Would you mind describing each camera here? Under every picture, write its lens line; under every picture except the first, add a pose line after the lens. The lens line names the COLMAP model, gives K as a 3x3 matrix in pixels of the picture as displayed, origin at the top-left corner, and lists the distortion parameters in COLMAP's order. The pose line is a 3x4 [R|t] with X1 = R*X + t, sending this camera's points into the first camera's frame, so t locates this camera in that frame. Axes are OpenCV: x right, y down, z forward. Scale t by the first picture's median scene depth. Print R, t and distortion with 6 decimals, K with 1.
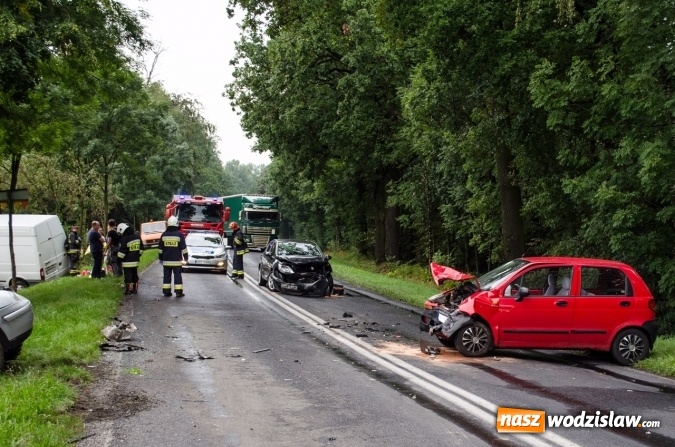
lens RADIAL K [[1008.8, 0, 385.1], [0, 1008.8, 225.3], [0, 0, 1]] dist [-0.015155, -0.051928]
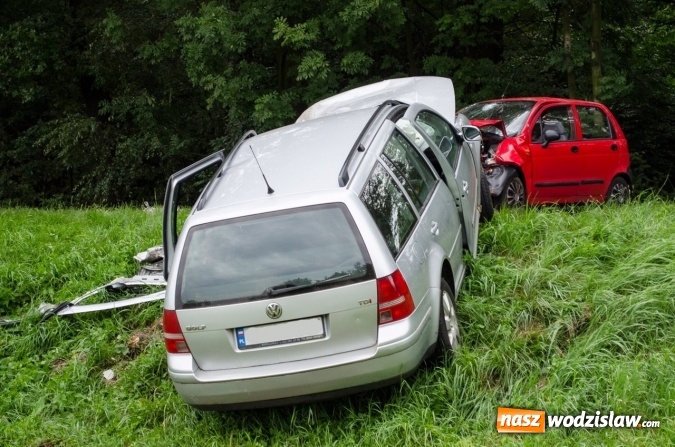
lens RADIAL K [[1856.0, 0, 337.5], [0, 1856.0, 223.5], [0, 0, 1]] dist [0.003182, -0.237210]
pose [[0.721899, -0.067071, 0.688741, -0.549881], [0.041286, 0.997693, 0.053883, 0.026133], [-0.690766, -0.010462, 0.723003, 0.016225]]
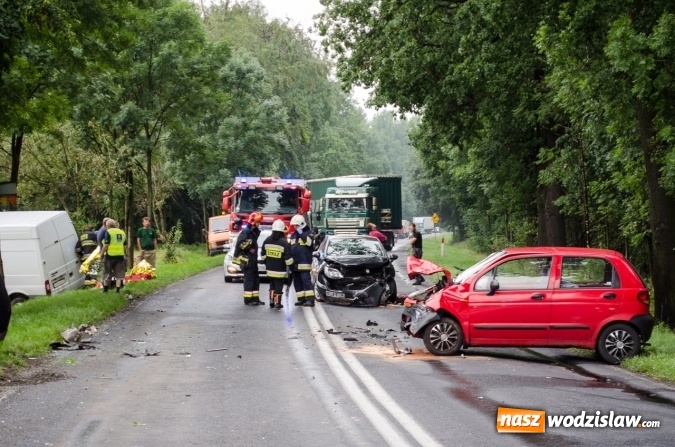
lens RADIAL K [[1682.6, 0, 359.5], [0, 1682.6, 223.9], [0, 0, 1]] dist [0.082933, 0.061514]
pose [[0.984143, -0.024888, -0.175621, 0.154165], [0.026080, 0.999650, 0.004485, -0.000204], [0.175448, -0.008994, 0.984448, -0.292634]]
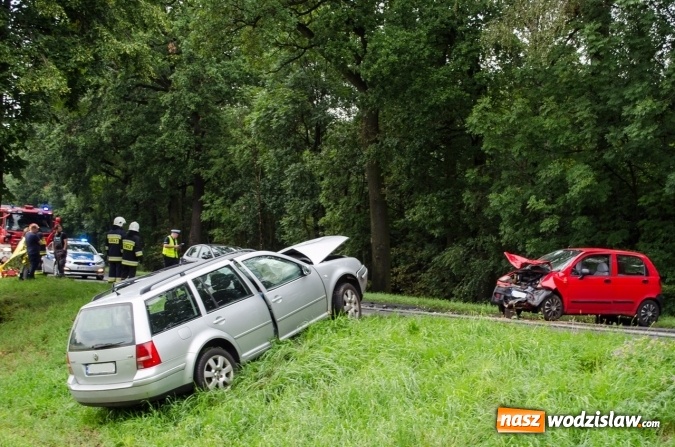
lens RADIAL K [[1042.6, 0, 362.3], [0, 1042.6, 224.3], [0, 0, 1]] dist [-0.033585, -0.029864]
pose [[0.953314, 0.016169, 0.301546, -0.304706], [-0.008866, 0.999634, -0.025571, 0.021395], [-0.301849, 0.021703, 0.953109, -0.130145]]
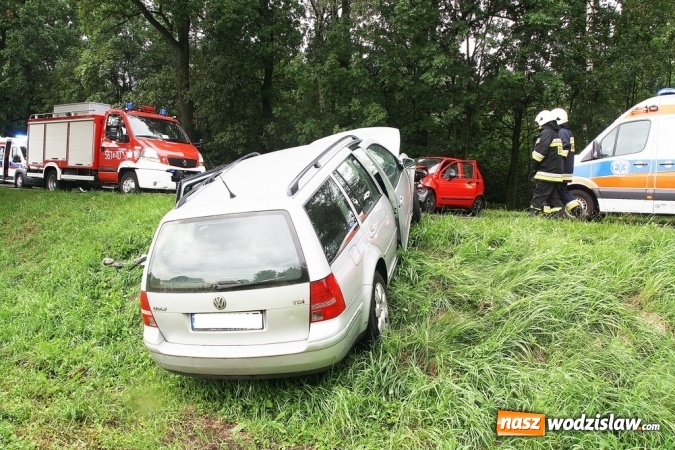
lens RADIAL K [[571.9, 0, 337.5], [0, 571.9, 225.0], [0, 0, 1]] dist [-0.151035, 0.151976]
pose [[0.763845, -0.047996, 0.643613, -0.346317], [-0.014544, 0.995698, 0.091513, 0.034283], [-0.645236, -0.079262, 0.759860, 0.197532]]
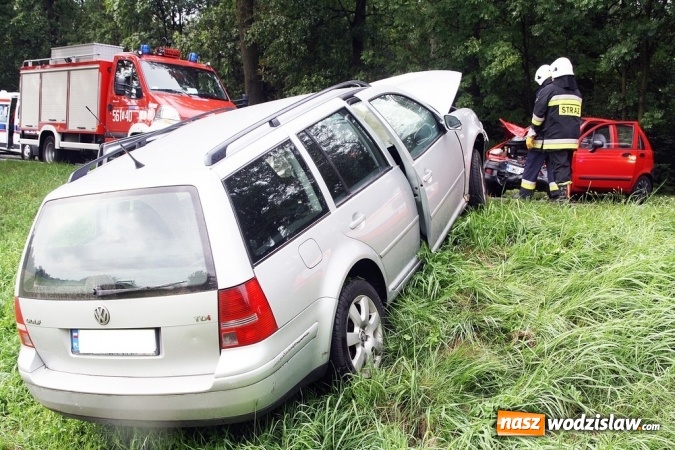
lens RADIAL K [[788.5, 0, 337.5], [0, 788.5, 225.0], [0, 0, 1]] dist [-0.019264, 0.260979]
pose [[0.868533, -0.039337, 0.494067, -0.310777], [-0.014659, 0.994370, 0.104941, 0.035919], [-0.495414, -0.098387, 0.863067, 0.183256]]
